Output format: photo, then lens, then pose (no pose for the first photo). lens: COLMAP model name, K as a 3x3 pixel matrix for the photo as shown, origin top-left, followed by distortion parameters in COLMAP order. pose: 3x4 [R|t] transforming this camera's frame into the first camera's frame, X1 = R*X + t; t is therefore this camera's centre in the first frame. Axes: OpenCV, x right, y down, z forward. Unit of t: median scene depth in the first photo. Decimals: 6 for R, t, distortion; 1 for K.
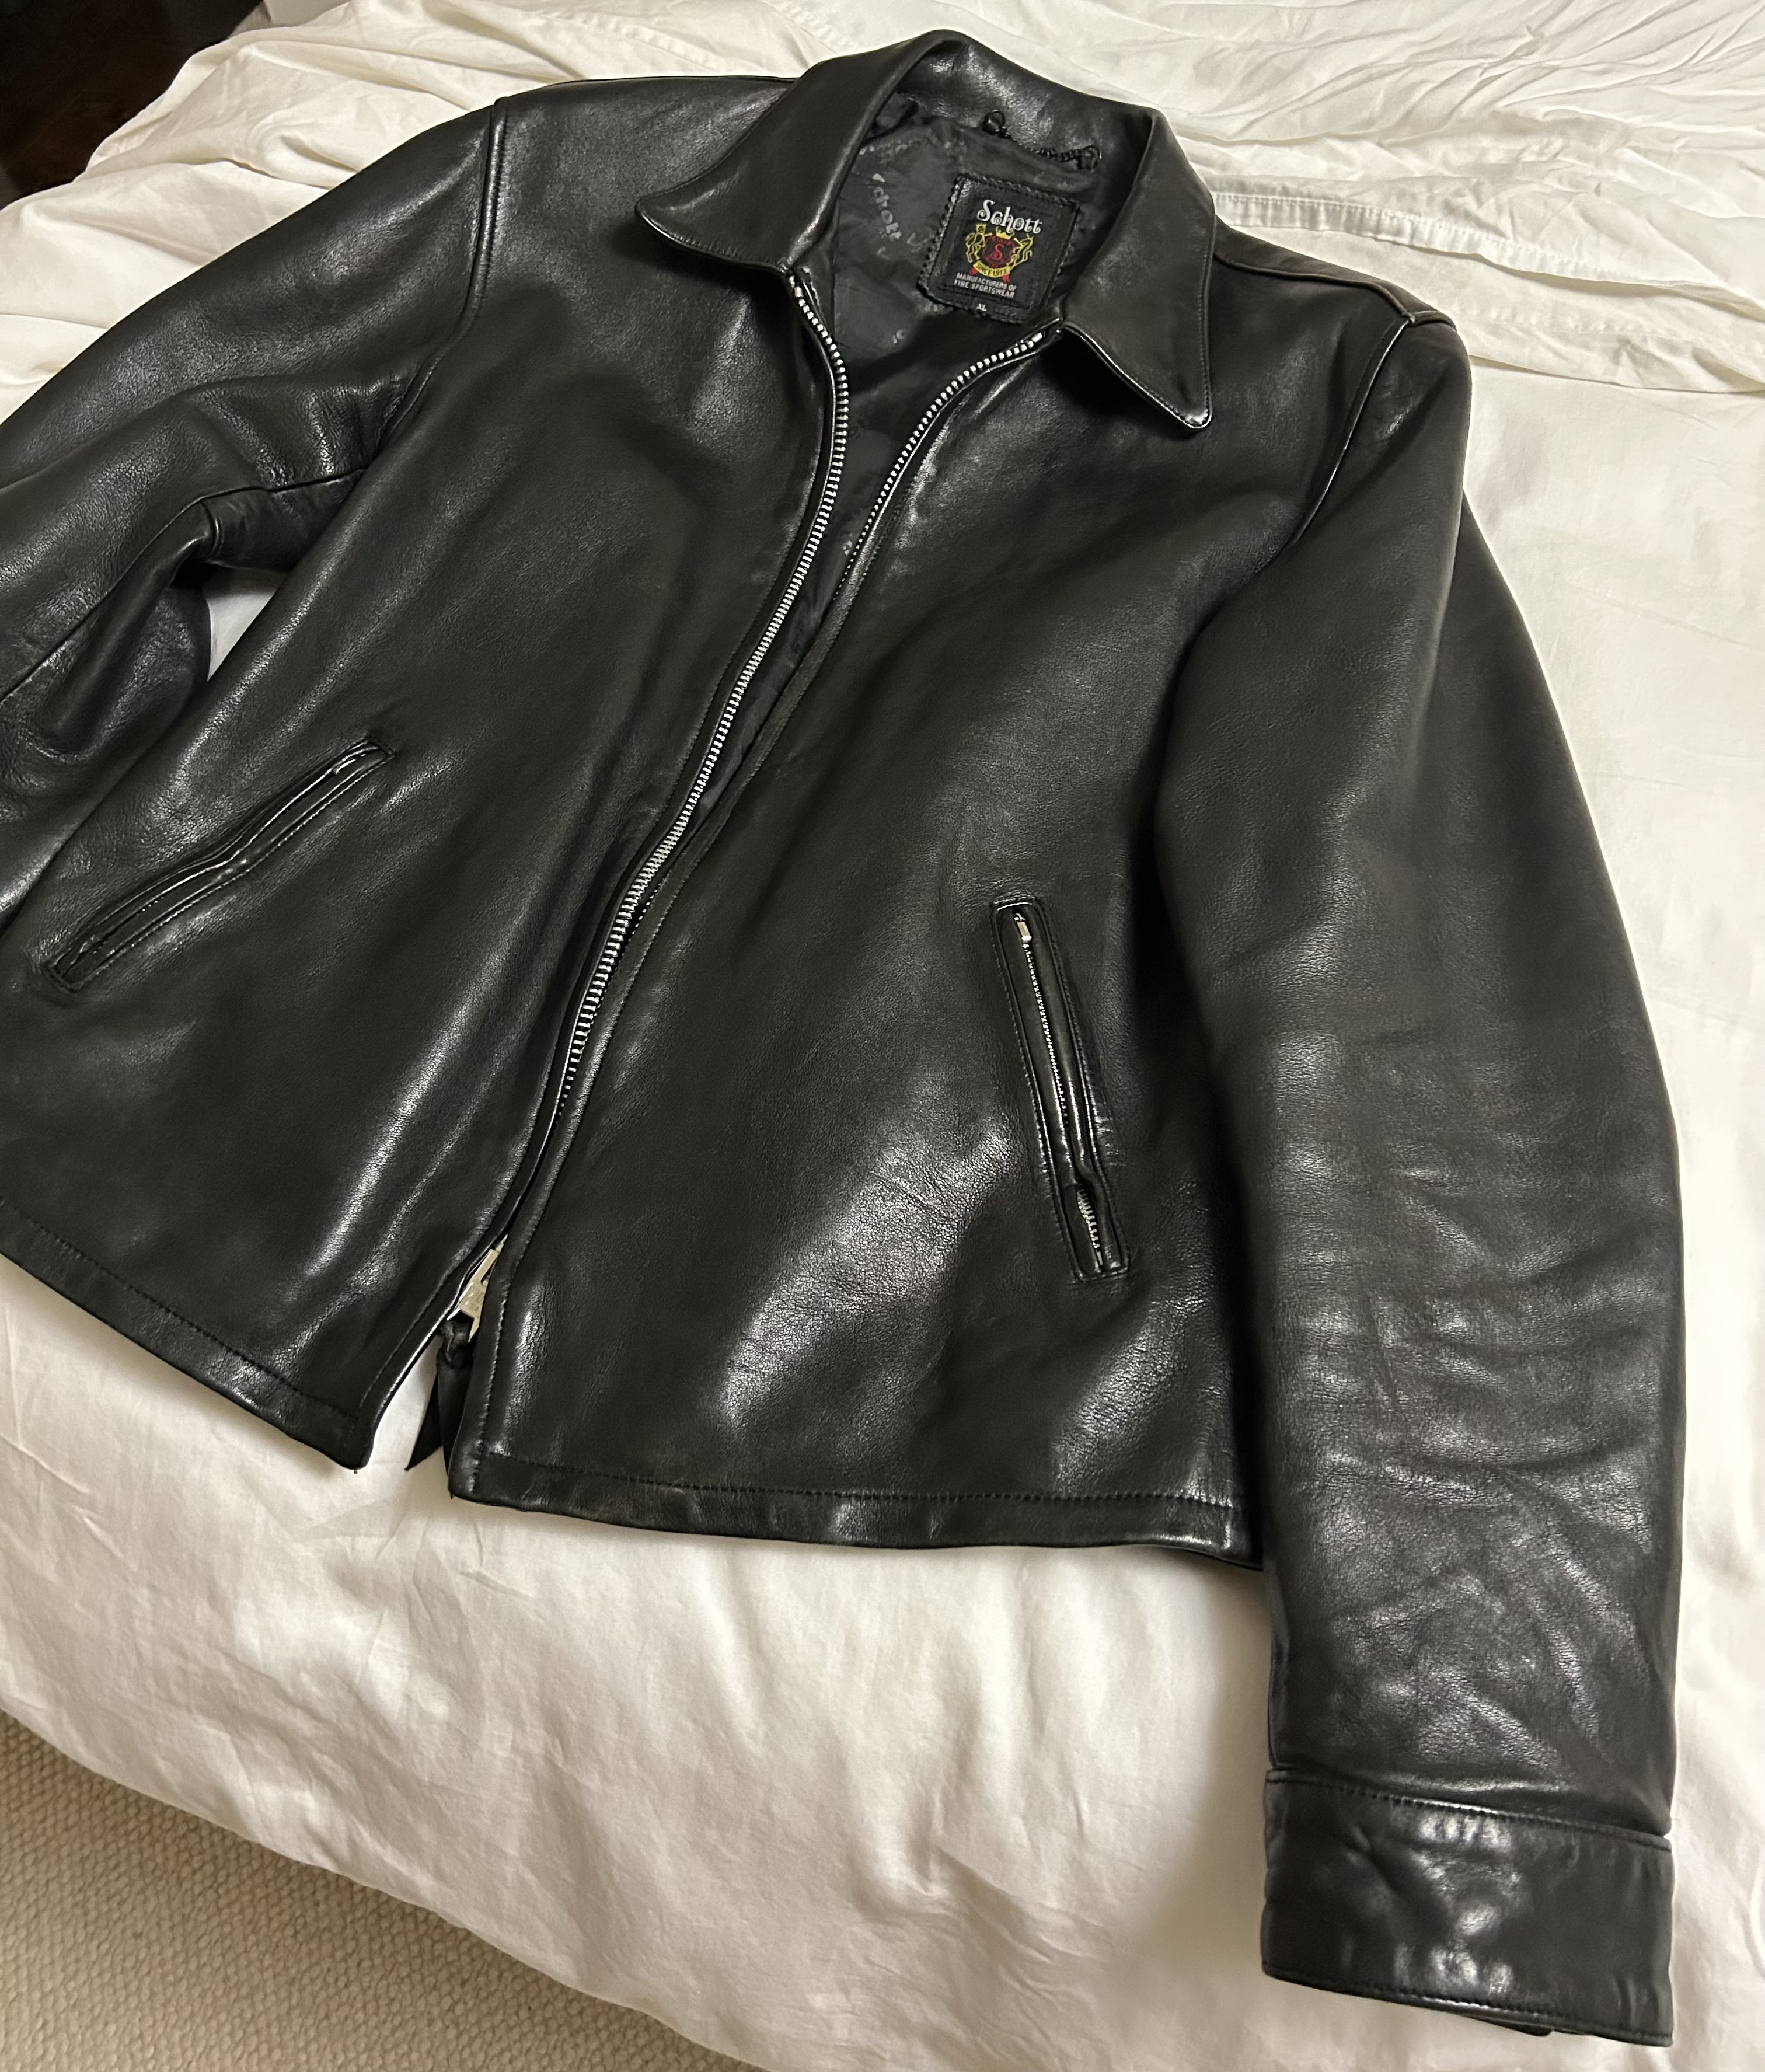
lens RADIAL K [[1694.2, 0, 882.8], [0, 1694.2, 1026.0], [0, 0, 1]] dist [-0.006729, -0.002213]
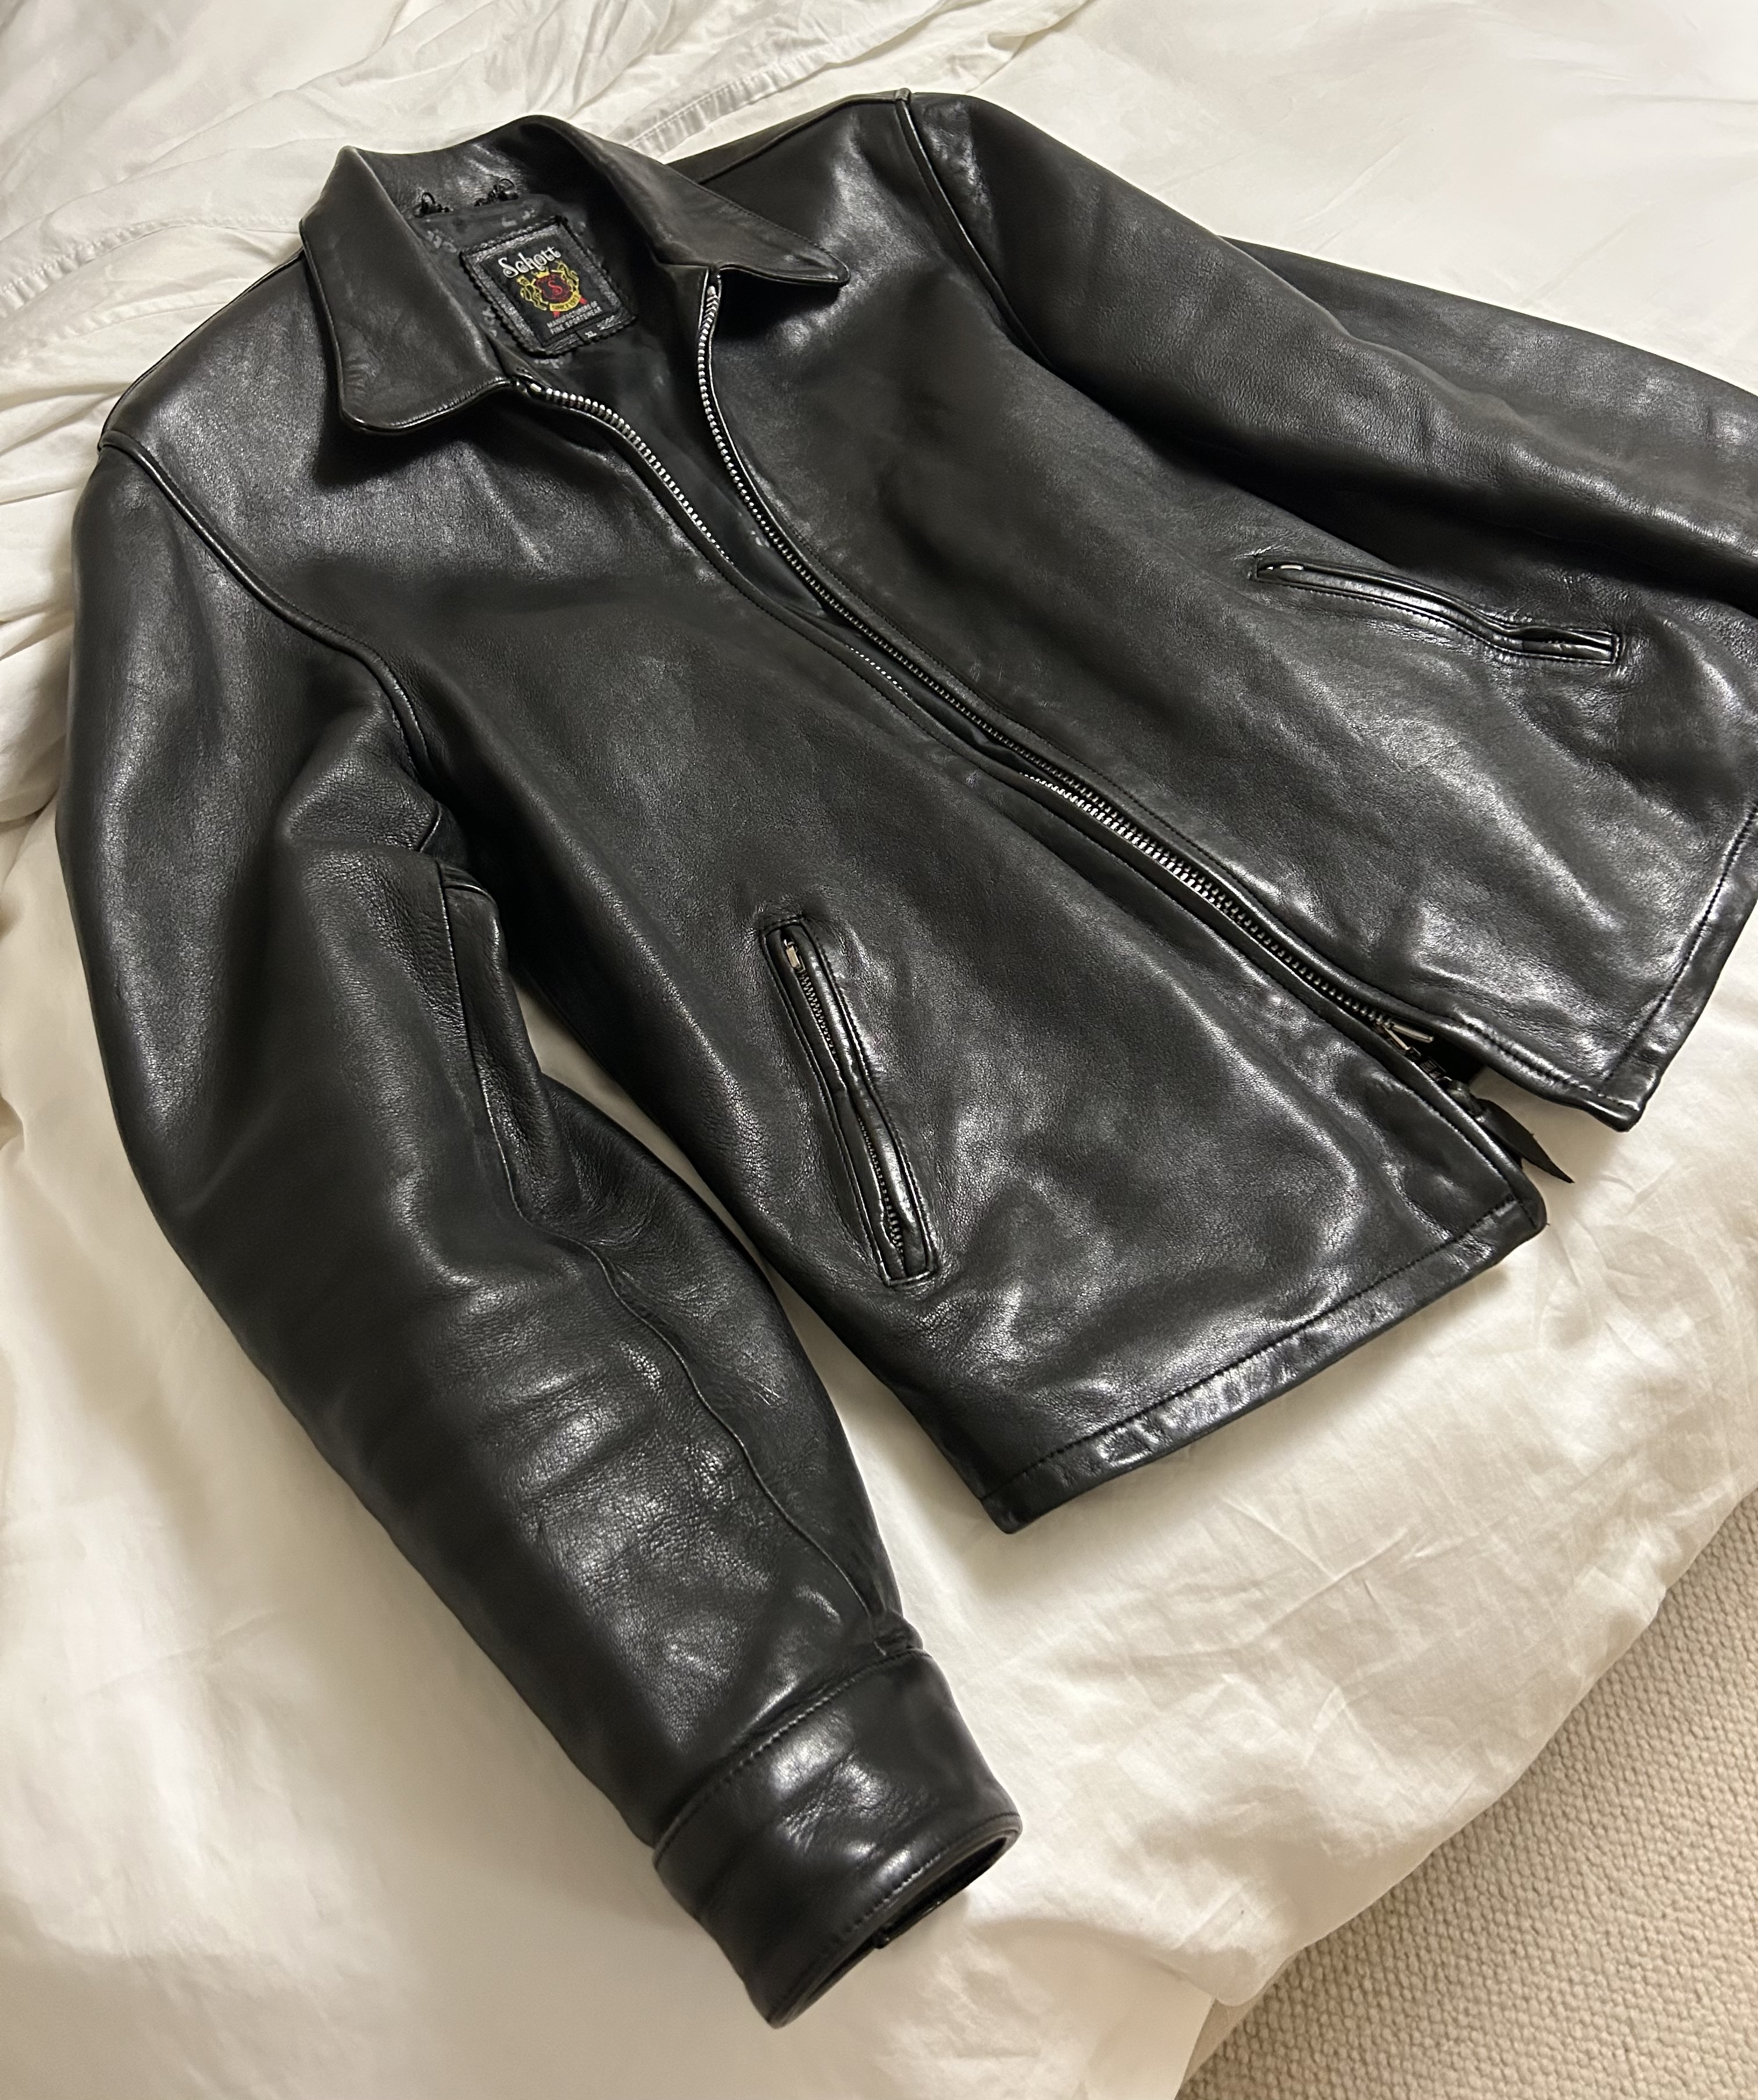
lens RADIAL K [[1681.8, 0, 885.3], [0, 1681.8, 1052.1], [0, 0, 1]] dist [-0.000336, 0.000319]
pose [[0.468638, -0.726526, 0.502532, -0.688231], [0.758529, 0.622518, 0.192625, -0.224653], [-0.452782, 0.290914, 0.842827, 0.208162]]
